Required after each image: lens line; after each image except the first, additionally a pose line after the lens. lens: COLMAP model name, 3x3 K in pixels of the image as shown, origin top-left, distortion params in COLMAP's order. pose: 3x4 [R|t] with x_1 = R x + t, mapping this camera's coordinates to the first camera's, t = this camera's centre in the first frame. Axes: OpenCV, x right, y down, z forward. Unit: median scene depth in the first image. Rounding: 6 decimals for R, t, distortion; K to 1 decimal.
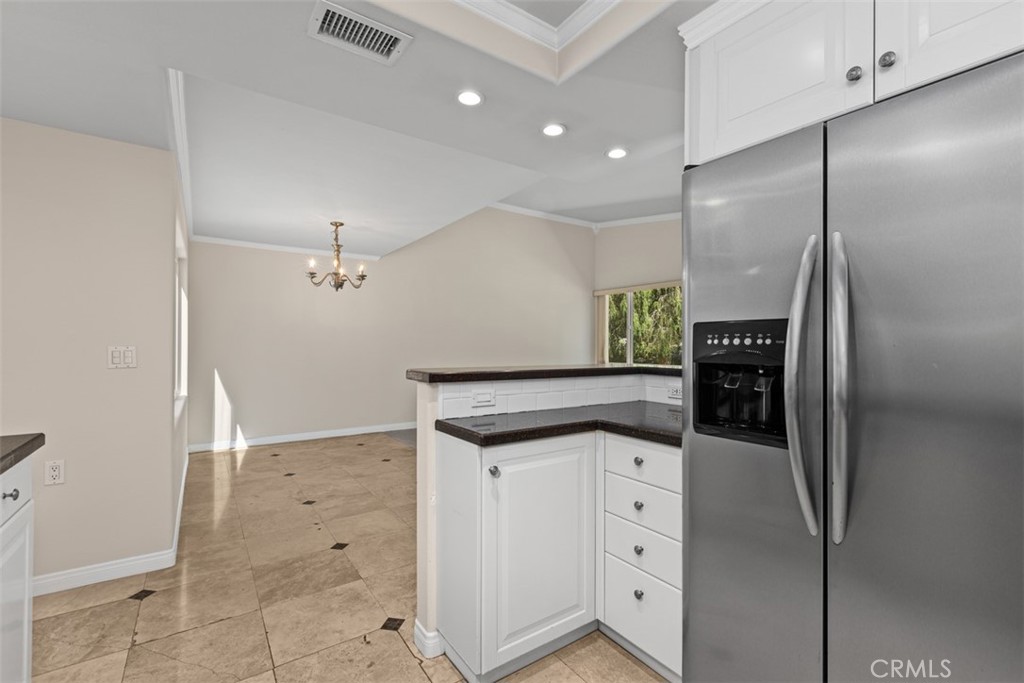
lens RADIAL K [[457.1, 0, 524.2], [0, 457.1, 344.8], [0, 0, 1]] dist [-0.000753, 0.000263]
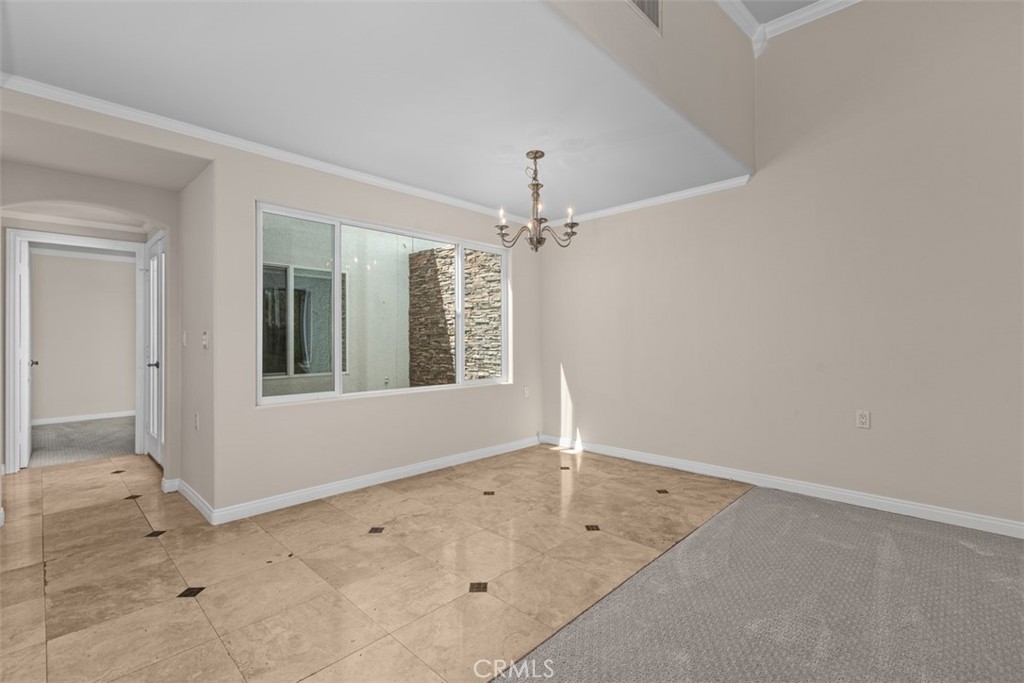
lens RADIAL K [[458.3, 0, 513.0], [0, 458.3, 338.1], [0, 0, 1]] dist [-0.000383, 0.000142]
pose [[0.177905, -0.007872, -0.984016, 0.399871], [0.003947, 0.999966, -0.007286, 0.027297], [0.984040, -0.002588, 0.177930, 1.269950]]
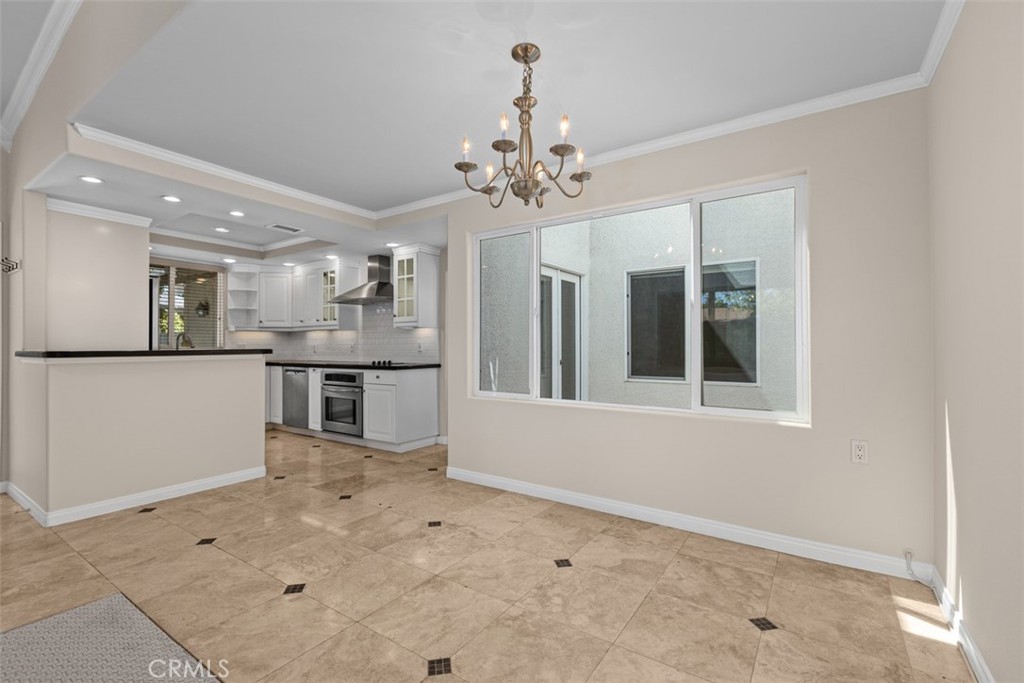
lens RADIAL K [[452.5, 0, 517.8], [0, 452.5, 345.7], [0, 0, 1]] dist [-0.000389, -0.000148]
pose [[-0.937845, -0.000009, -0.347056, -0.381112], [-0.000211, 1.000000, 0.000545, 0.025391], [0.347056, 0.000584, -0.937844, 2.117983]]
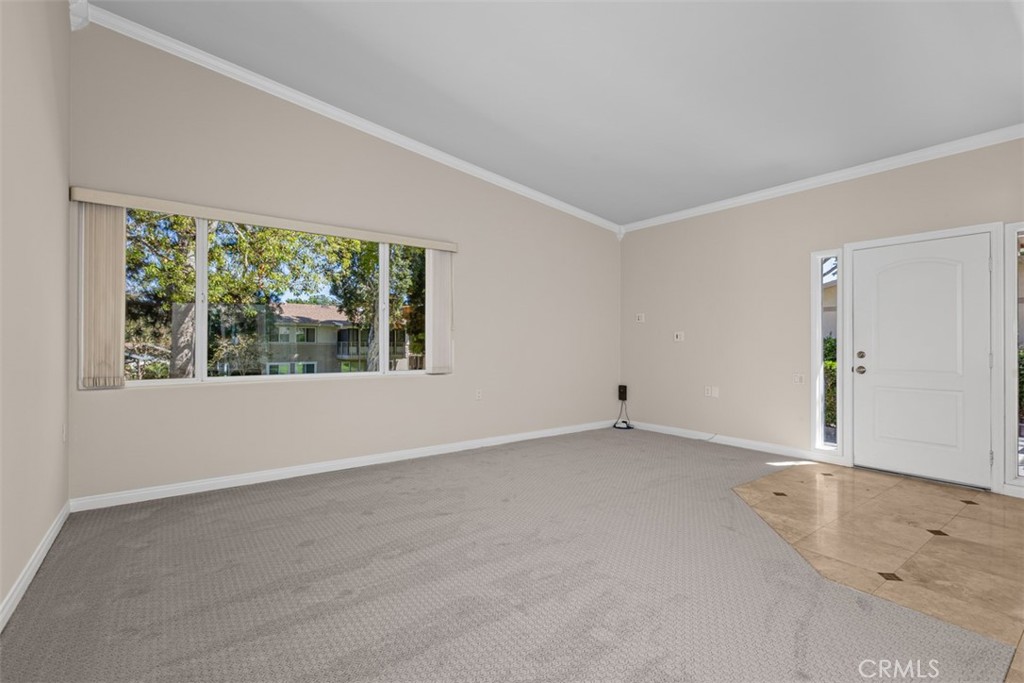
lens RADIAL K [[461.3, 0, 514.4], [0, 461.3, 344.4], [0, 0, 1]] dist [-0.000116, -0.000930]
pose [[-0.016428, 0.000090, 0.999865, -0.624021], [-0.001575, 0.999999, -0.000116, 0.019584], [-0.999864, -0.001577, -0.016428, 1.904395]]
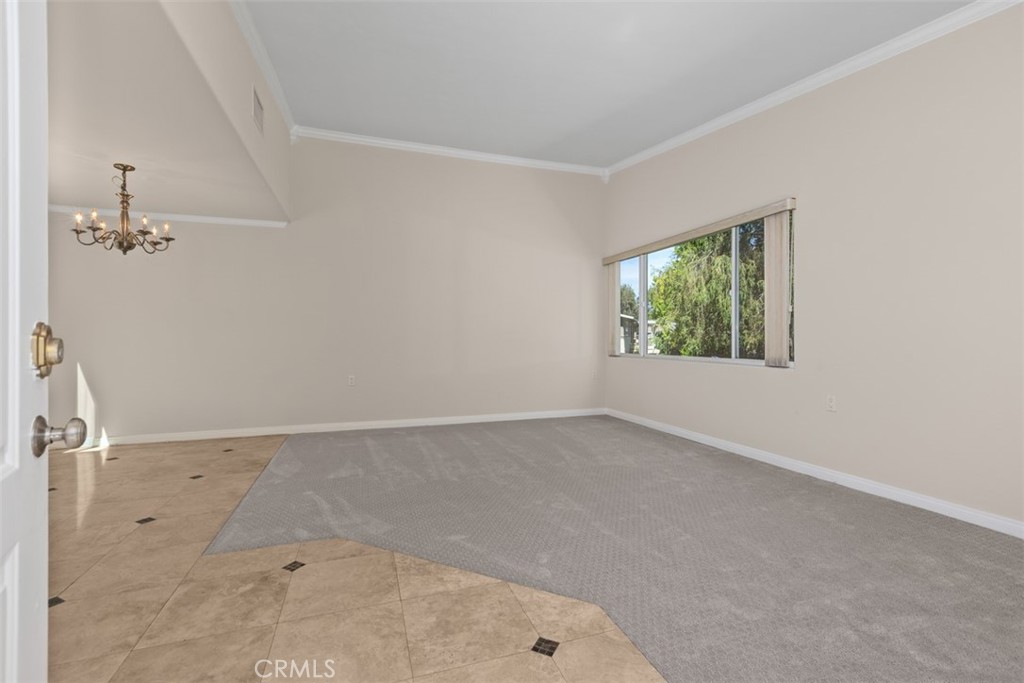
lens RADIAL K [[457.9, 0, 522.3], [0, 457.9, 336.9], [0, 0, 1]] dist [-0.002894, -0.000809]
pose [[0.960174, -0.005507, -0.279349, 0.679560], [0.004578, 0.999982, -0.003980, 0.042163], [0.279366, 0.002543, 0.960181, 0.674565]]
